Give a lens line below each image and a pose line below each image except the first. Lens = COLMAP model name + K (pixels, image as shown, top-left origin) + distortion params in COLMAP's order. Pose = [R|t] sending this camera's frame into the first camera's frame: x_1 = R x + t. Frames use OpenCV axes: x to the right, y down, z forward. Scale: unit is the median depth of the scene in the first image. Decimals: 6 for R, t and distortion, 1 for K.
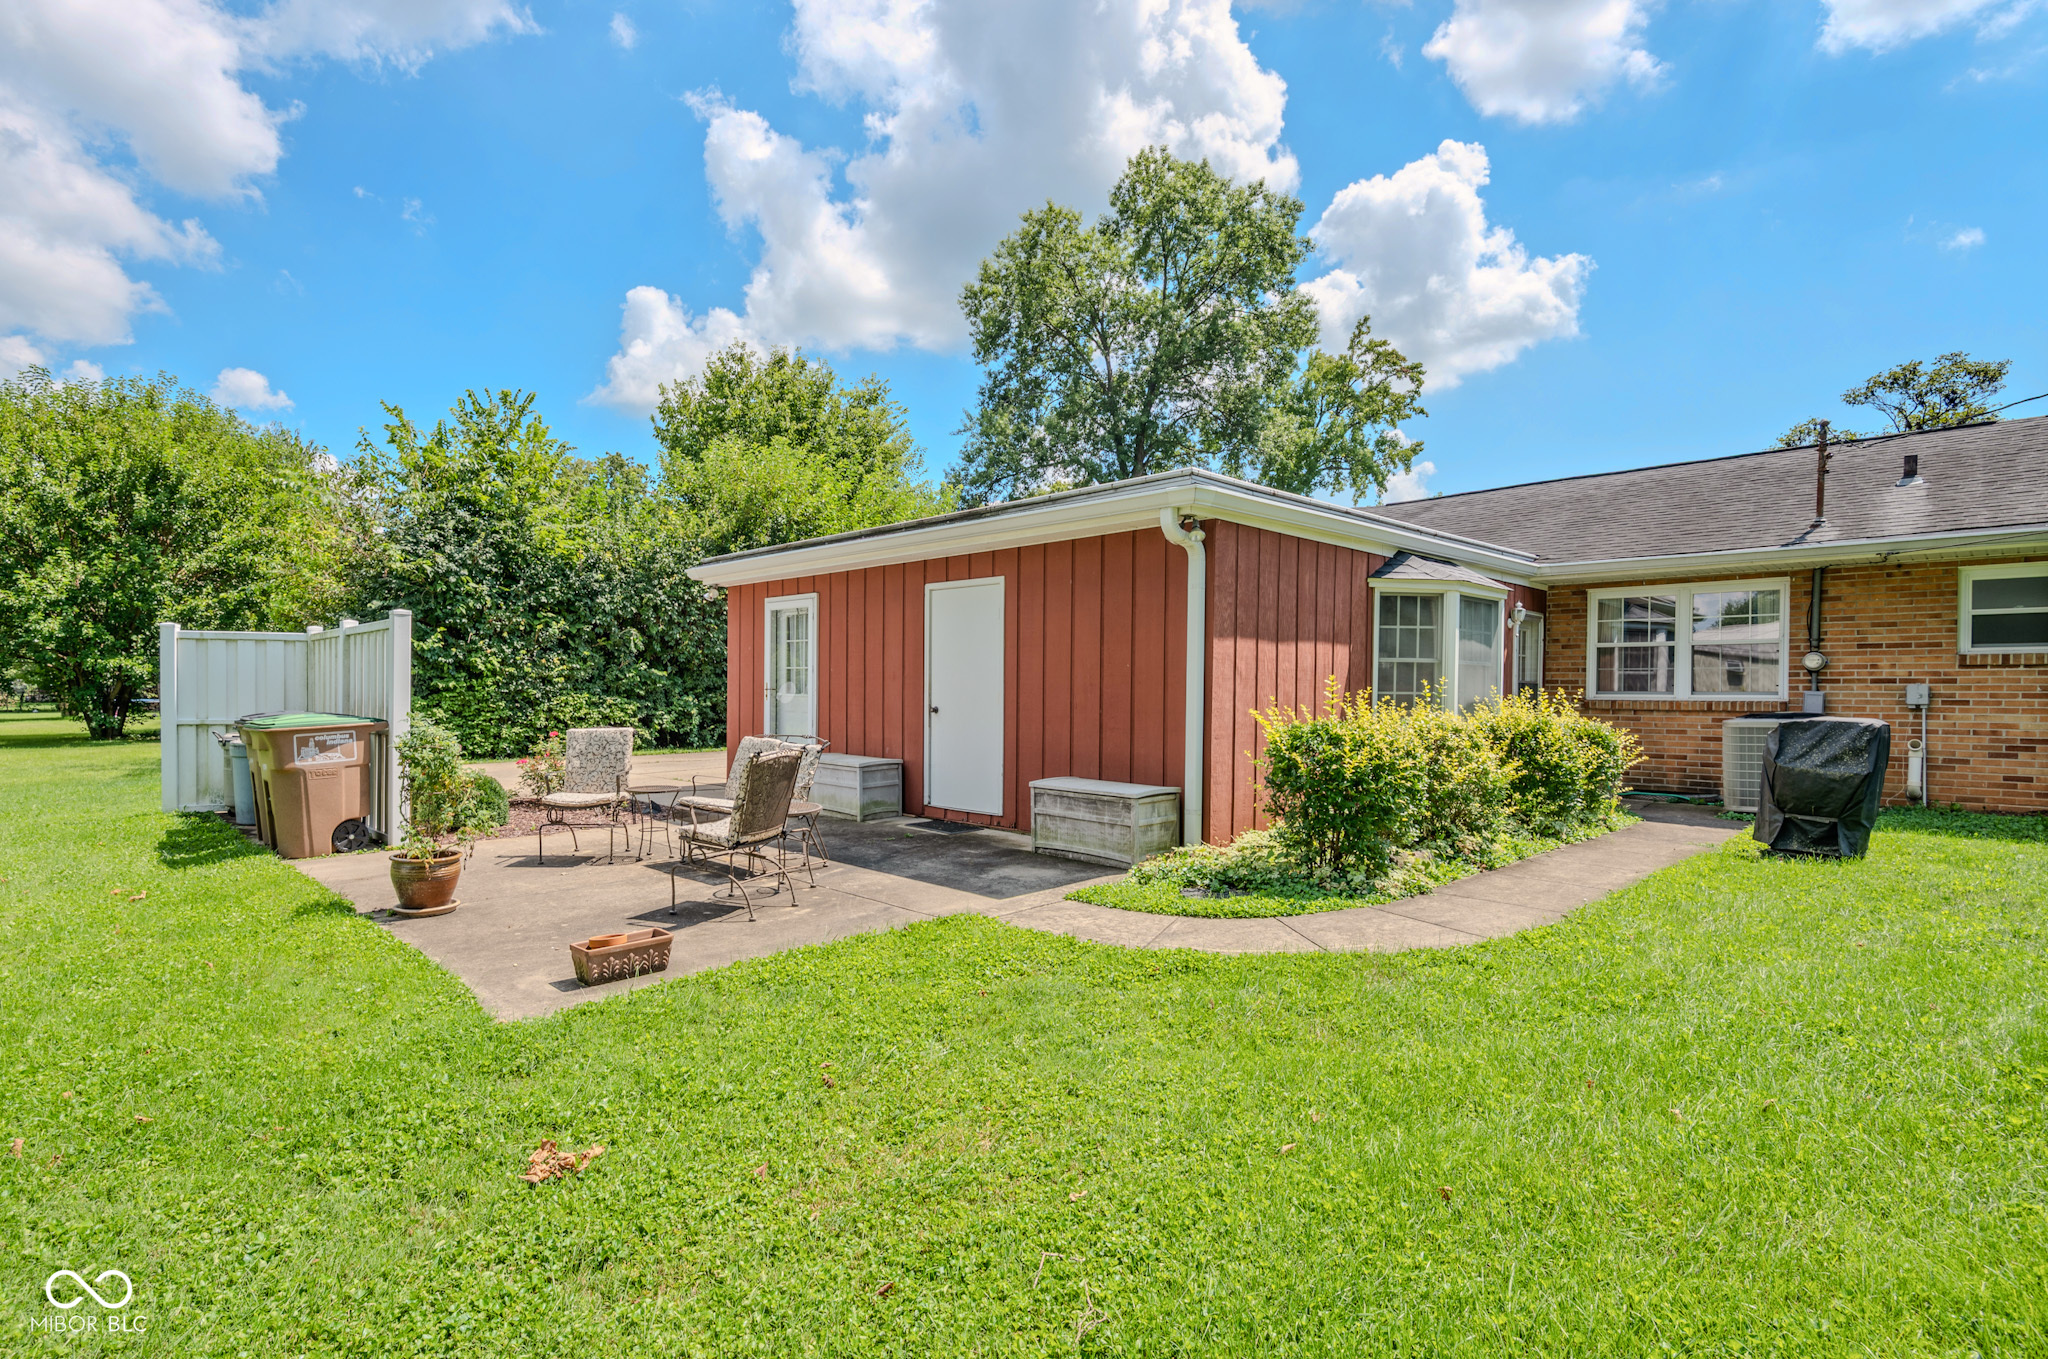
lens RADIAL K [[969.9, 0, 1024.0], [0, 969.9, 679.5], [0, 0, 1]] dist [-0.000147, -0.000031]
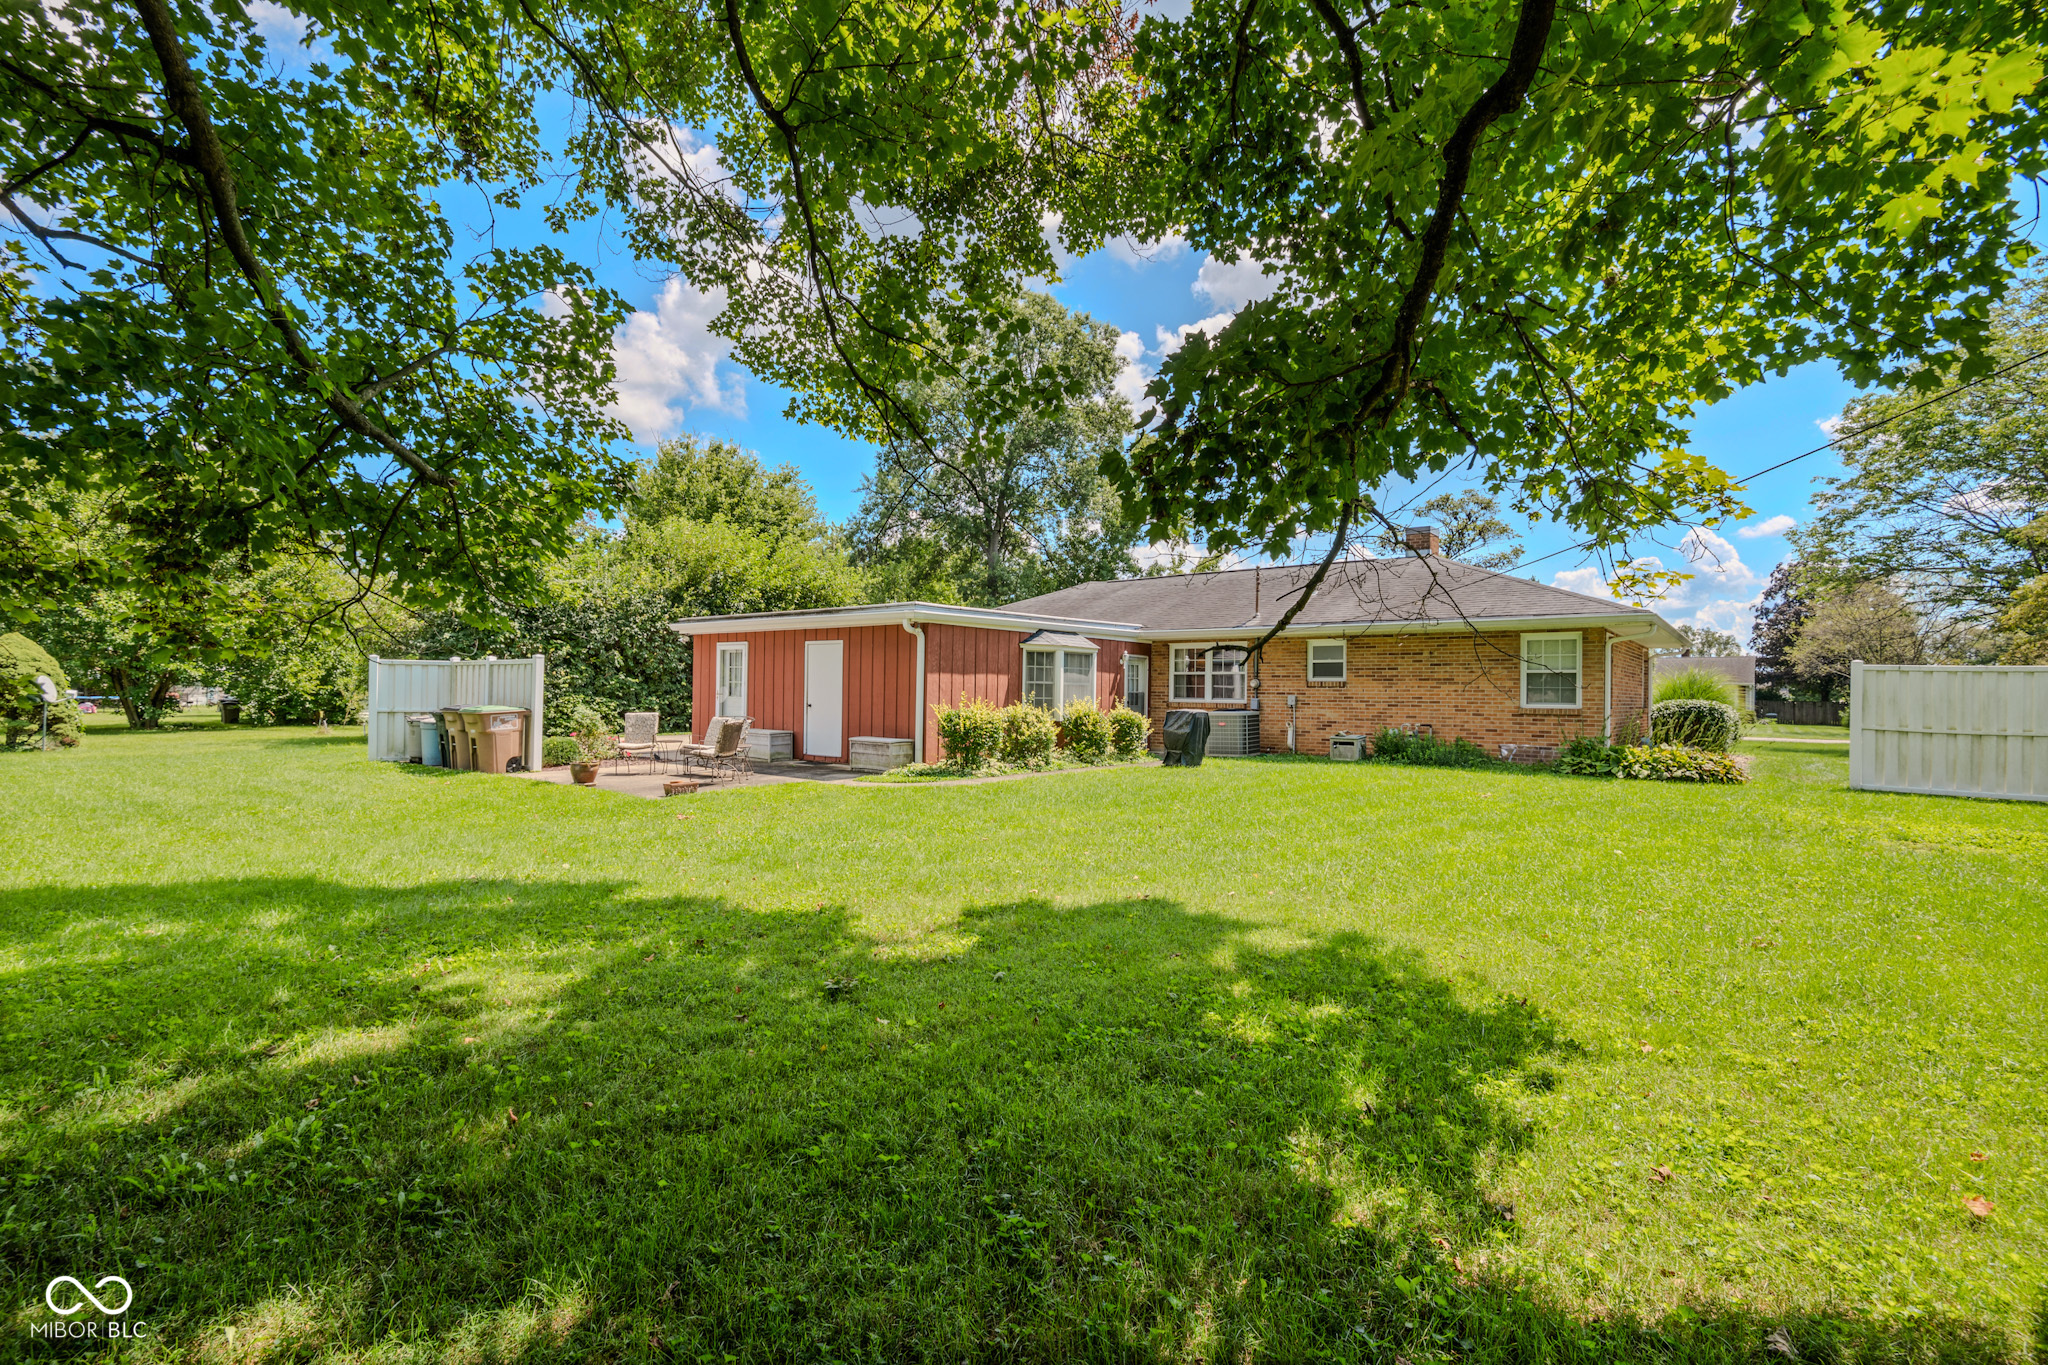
lens RADIAL K [[964.4, 0, 1063.9], [0, 964.4, 680.5], [0, 0, 1]] dist [0.001116, -0.000061]
pose [[0.993225, 0.007437, 0.115967, 0.171581], [-0.007351, 0.999972, -0.001172, -0.018533], [-0.115972, 0.000312, 0.993252, -0.891091]]
